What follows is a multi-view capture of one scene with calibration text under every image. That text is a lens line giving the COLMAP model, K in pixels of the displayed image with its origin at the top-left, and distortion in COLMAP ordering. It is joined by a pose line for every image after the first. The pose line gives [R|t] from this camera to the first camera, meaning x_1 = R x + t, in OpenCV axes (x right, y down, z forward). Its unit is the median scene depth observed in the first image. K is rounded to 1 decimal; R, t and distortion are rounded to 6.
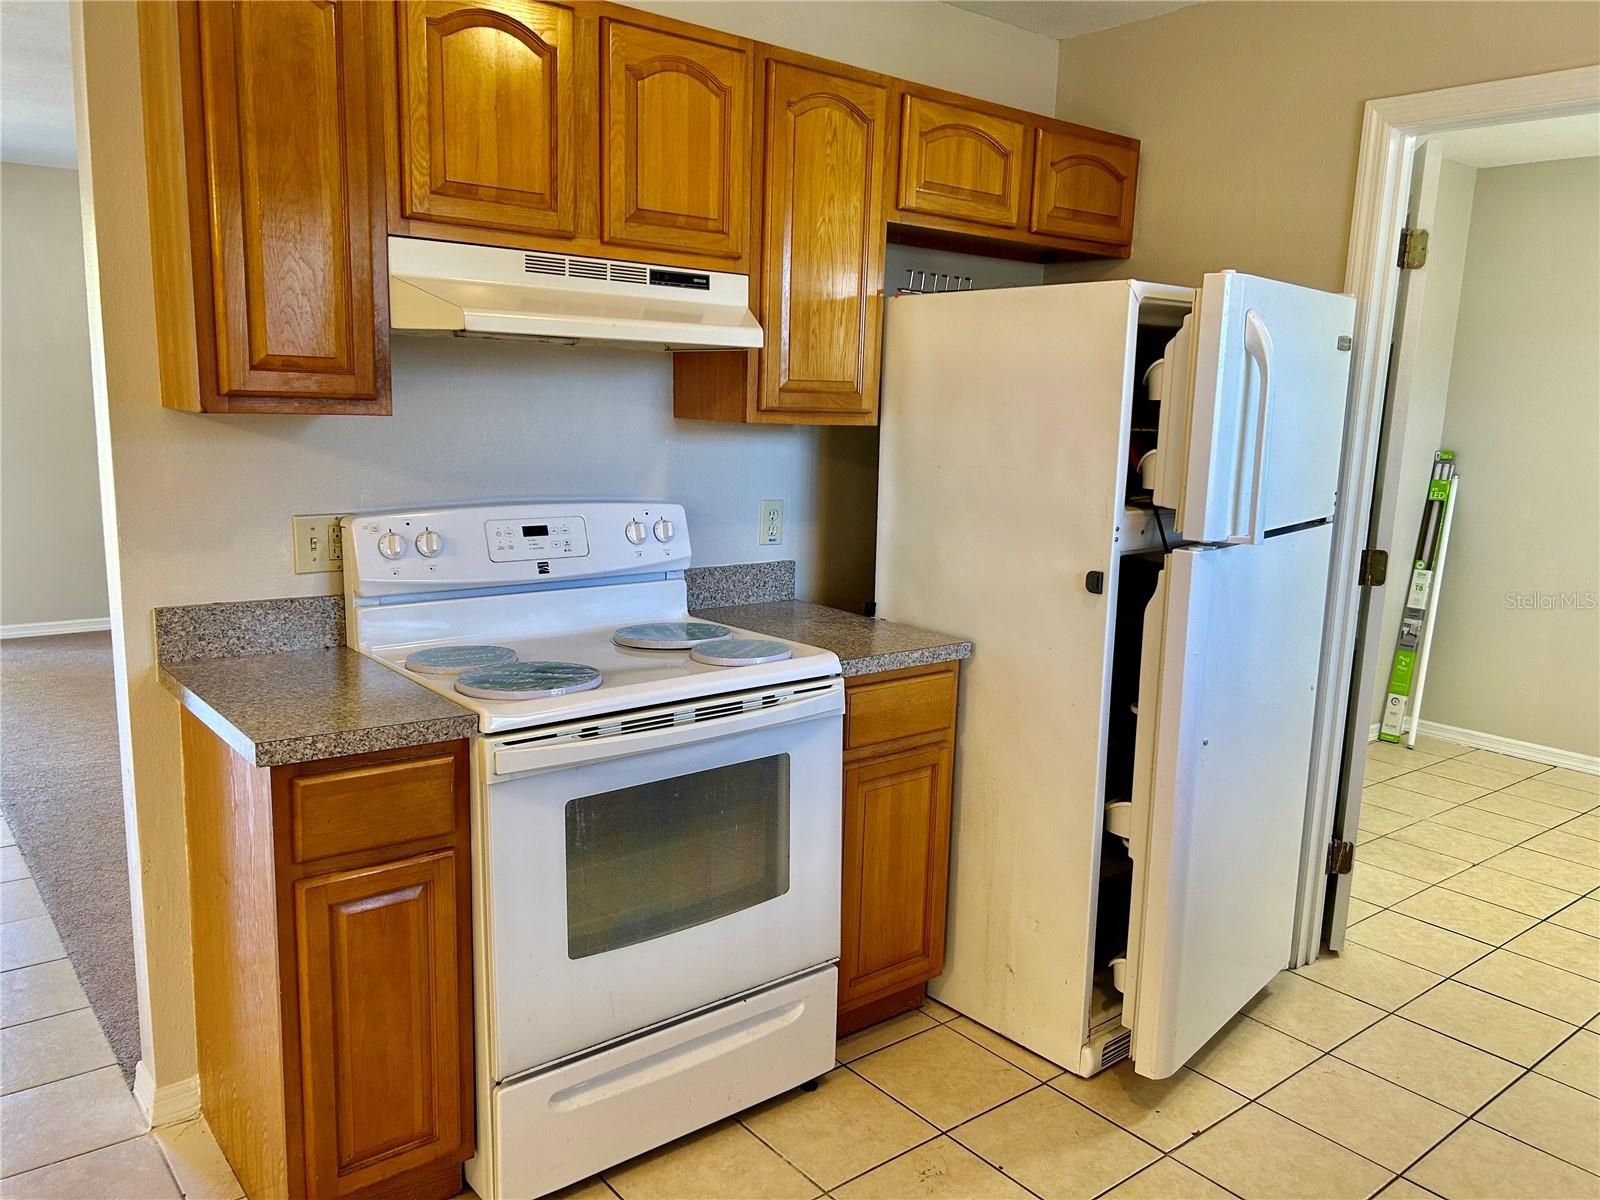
lens RADIAL K [[1204.7, 0, 826.2], [0, 1204.7, 609.4], [0, 0, 1]] dist [0.056881, -0.061476]
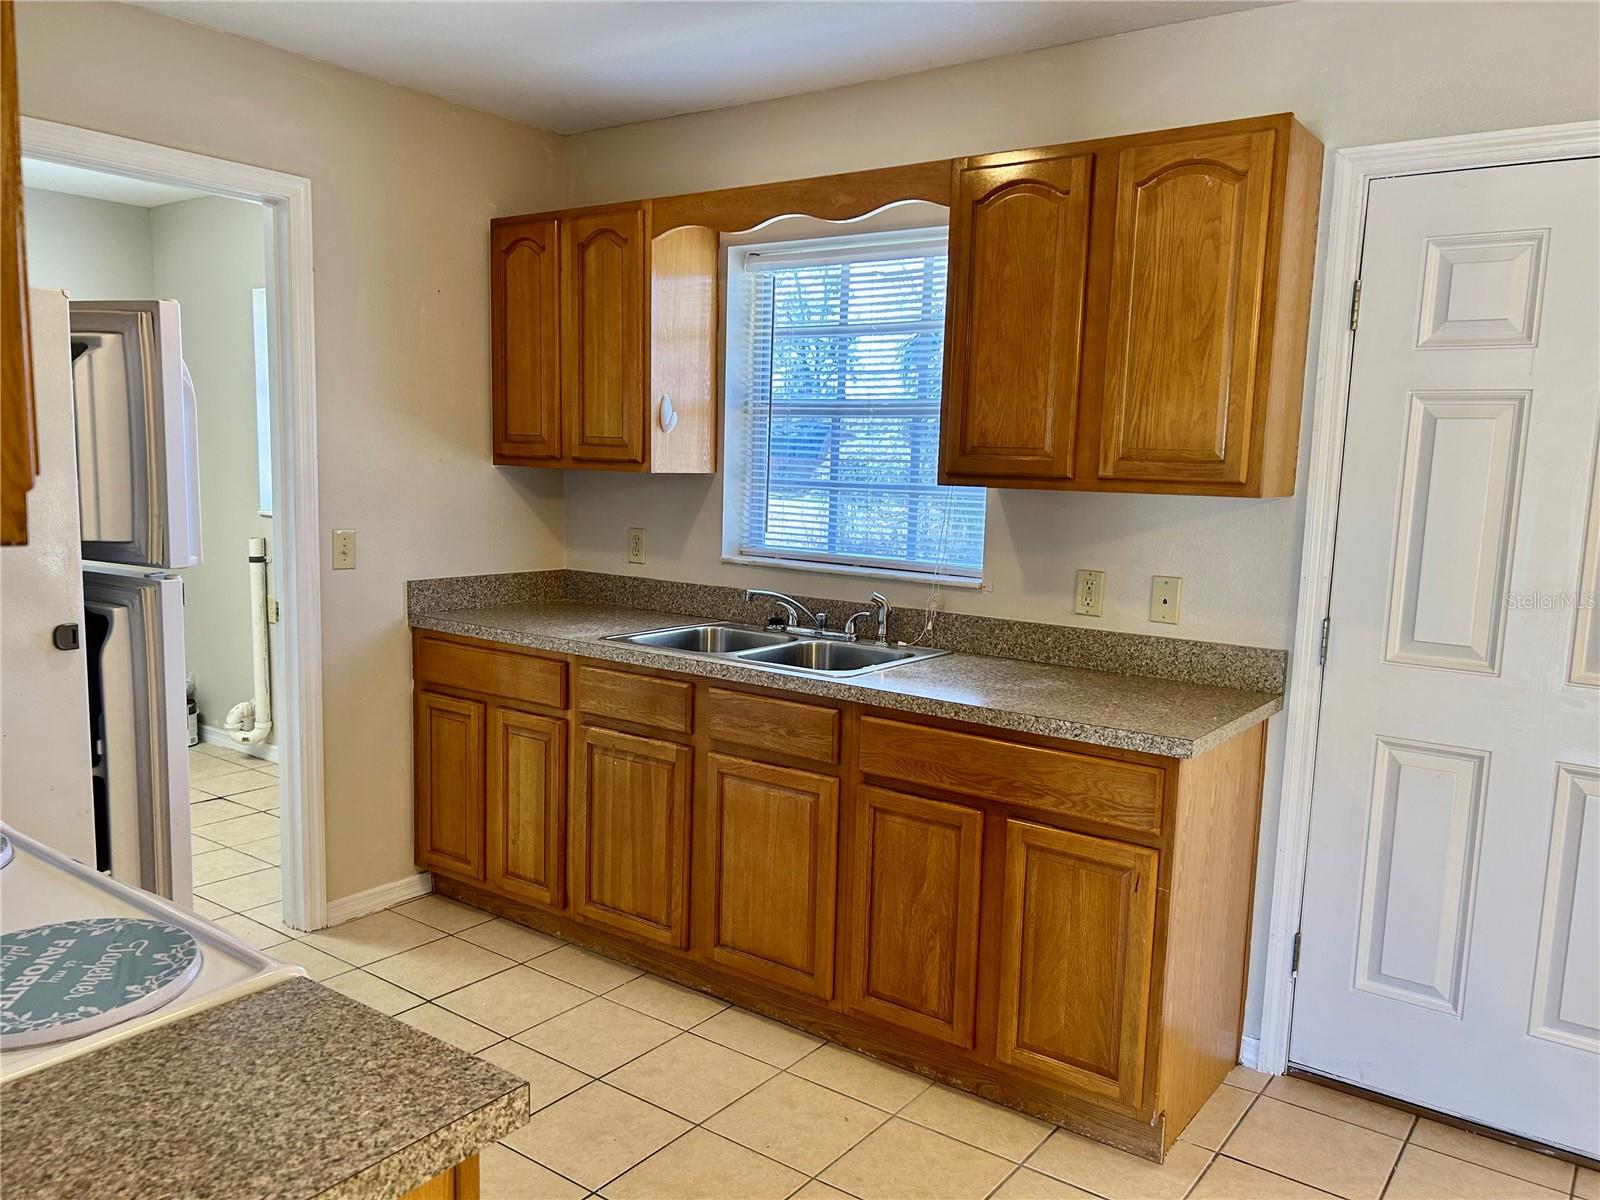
lens RADIAL K [[1204.7, 0, 797.2], [0, 1204.7, 611.6], [0, 0, 1]] dist [0.056881, -0.061476]
pose [[-0.237728, -0.167692, 0.956747, -0.648057], [0.136169, 0.969504, 0.203763, -0.130973], [-0.961740, 0.178719, -0.207643, 0.603875]]
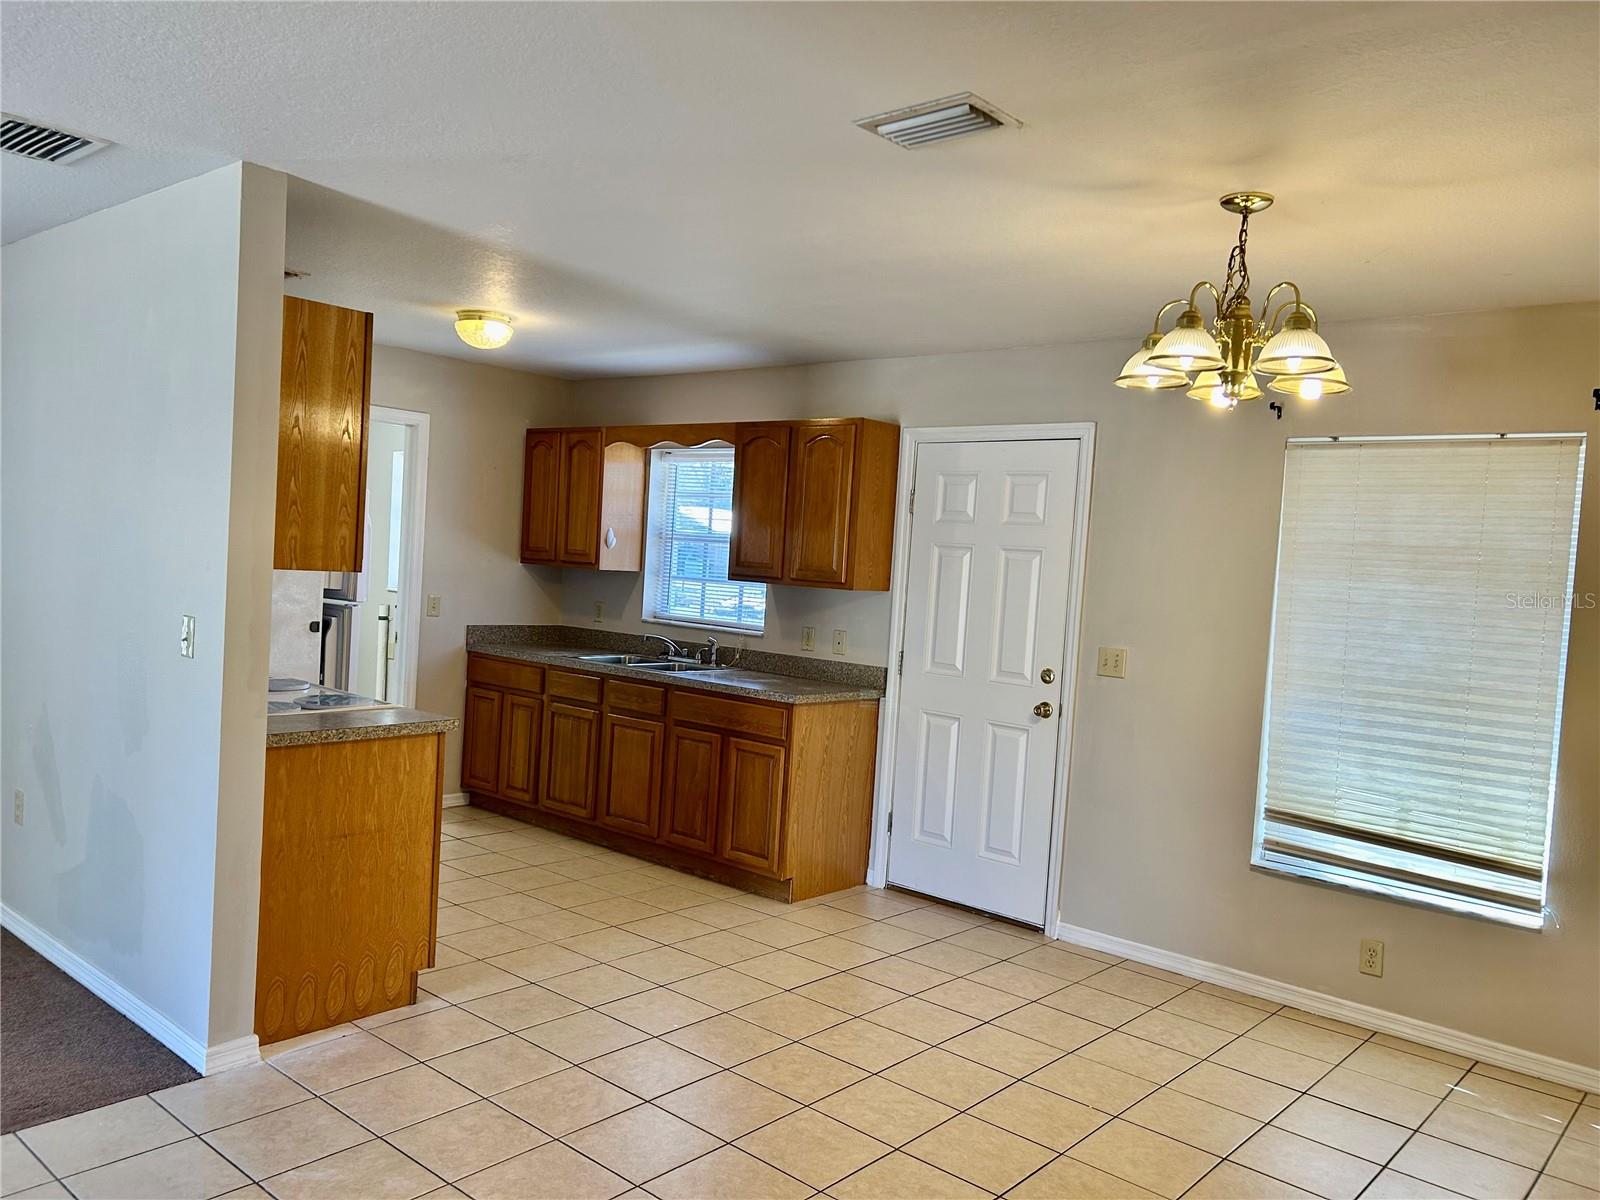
lens RADIAL K [[1204.7, 0, 800.3], [0, 1204.7, 604.4], [0, 0, 1]] dist [0.056881, -0.061476]
pose [[-0.160128, -0.082221, 0.983666, -1.747890], [0.108464, 0.989025, 0.100325, -0.160975], [-0.981119, 0.122758, -0.149452, 0.435471]]
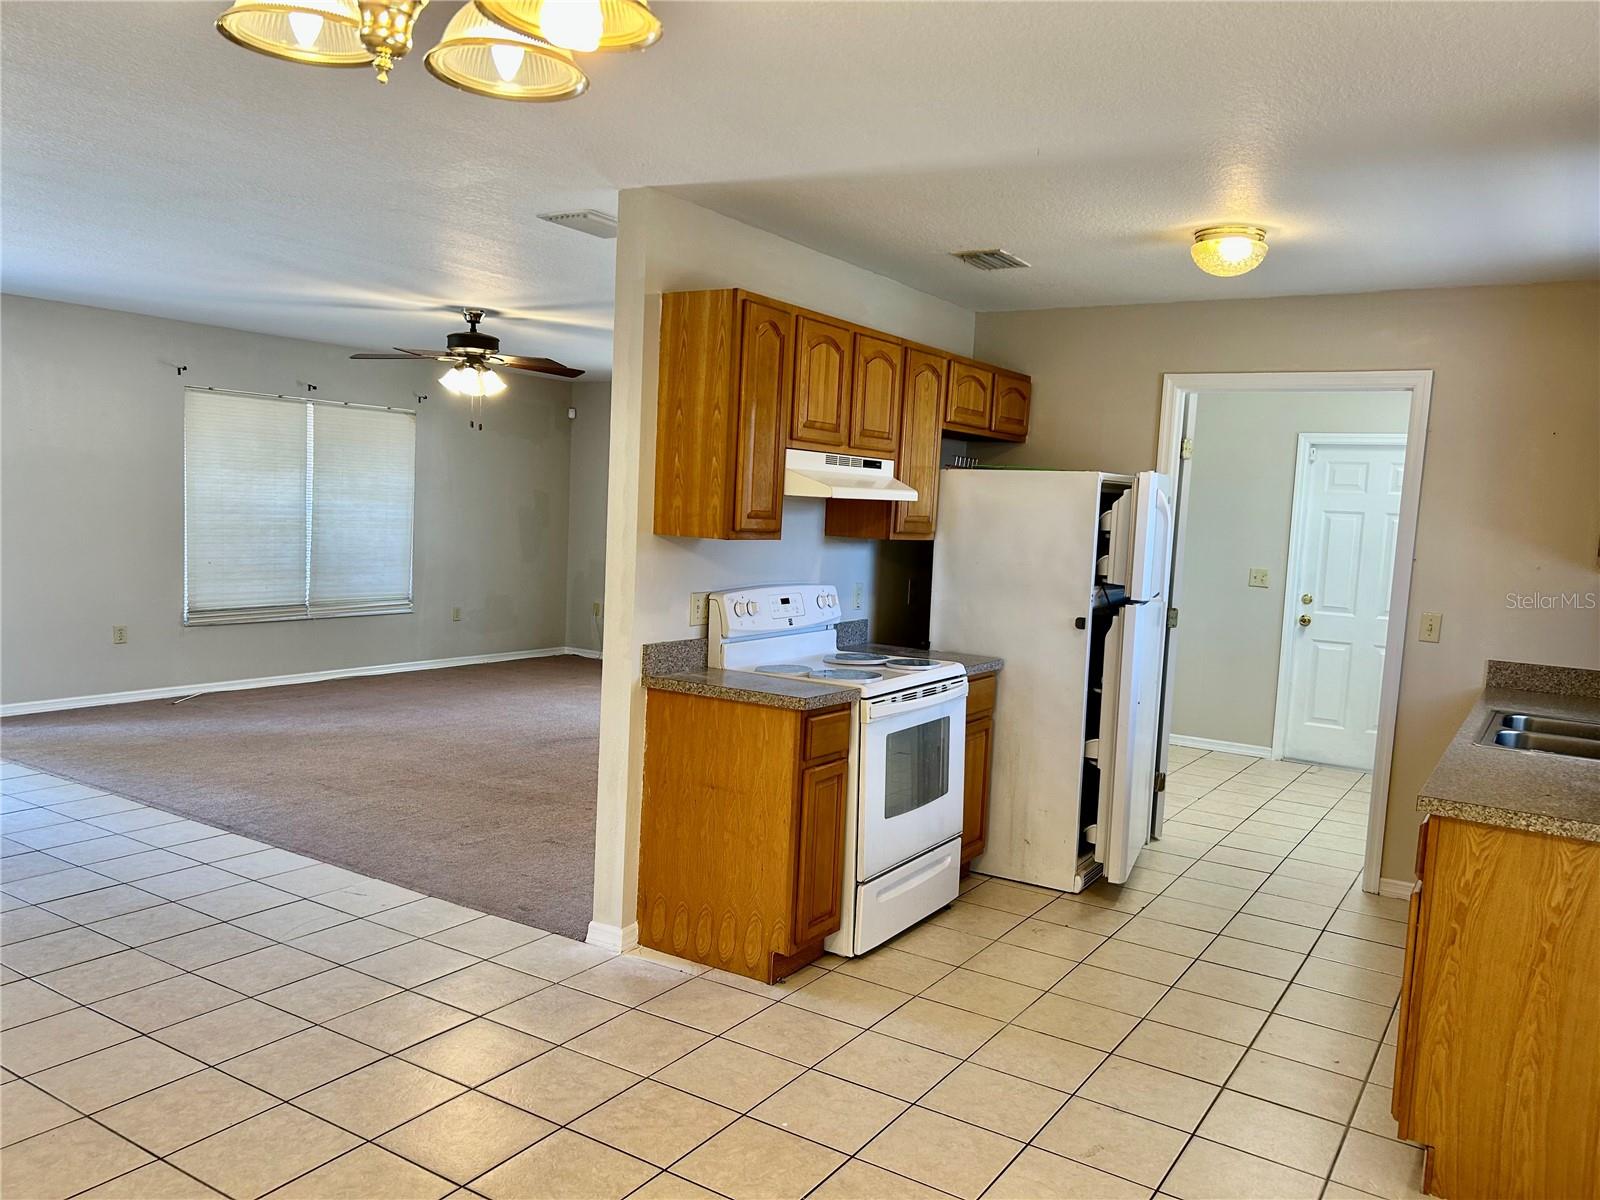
lens RADIAL K [[1204.7, 0, 795.4], [0, 1204.7, 599.4], [0, 0, 1]] dist [0.056881, -0.061476]
pose [[0.953704, -0.012136, 0.300502, -0.706041], [0.036480, 0.996476, -0.075533, 0.061249], [-0.298527, 0.082999, 0.950785, -0.625397]]
